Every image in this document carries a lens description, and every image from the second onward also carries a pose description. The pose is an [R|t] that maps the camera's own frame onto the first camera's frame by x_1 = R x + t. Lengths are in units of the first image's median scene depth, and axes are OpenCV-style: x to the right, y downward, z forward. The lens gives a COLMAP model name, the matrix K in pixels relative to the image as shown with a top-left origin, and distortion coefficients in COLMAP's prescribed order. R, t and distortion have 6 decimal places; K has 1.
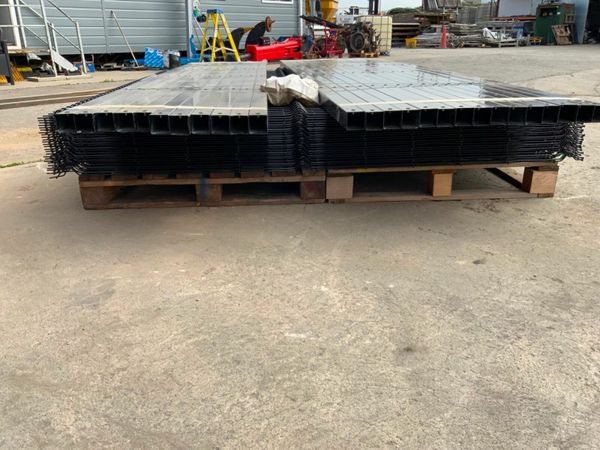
lens RADIAL K [[496.2, 0, 297.5], [0, 496.2, 224.9], [0, 0, 1]] dist [0.063262, -0.123792]
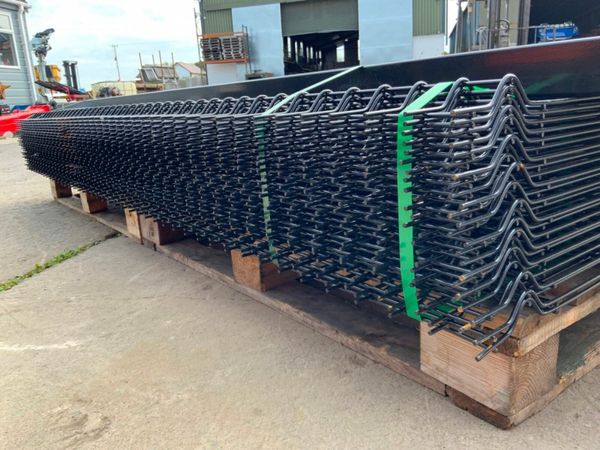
lens RADIAL K [[496.2, 0, 299.6], [0, 496.2, 225.9], [0, 0, 1]] dist [0.063262, -0.123792]
pose [[0.835201, -0.164091, 0.524893, -0.141444], [0.232712, 0.970237, -0.066975, -0.036603], [-0.498281, 0.178086, 0.848529, 0.161386]]
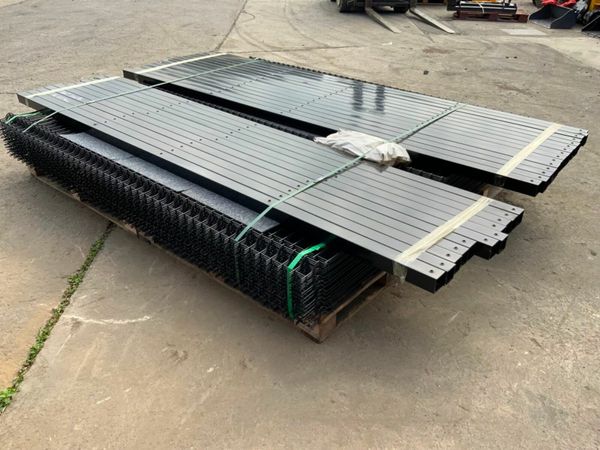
lens RADIAL K [[496.2, 0, 293.9], [0, 496.2, 227.0], [0, 0, 1]] dist [0.063262, -0.123792]
pose [[0.702118, -0.352358, 0.618768, -0.201784], [0.239885, 0.935234, 0.260372, -0.103515], [-0.670437, -0.034379, 0.741170, 0.072551]]
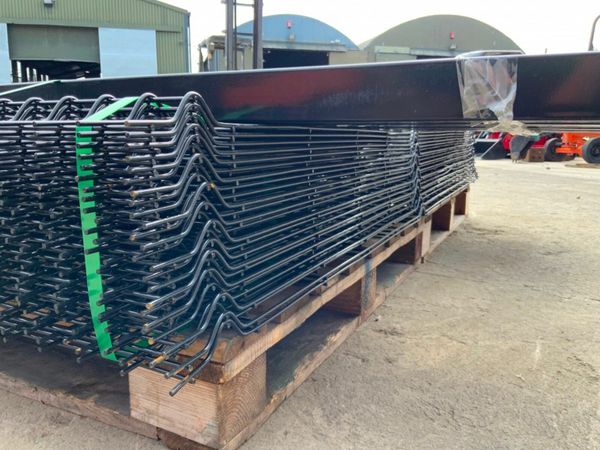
lens RADIAL K [[496.2, 0, 300.6], [0, 496.2, 222.5], [0, 0, 1]] dist [0.063262, -0.123792]
pose [[0.485150, -0.131290, 0.864519, -0.134960], [0.290248, 0.956790, -0.017578, -0.033920], [-0.824855, 0.259452, 0.502293, 0.160666]]
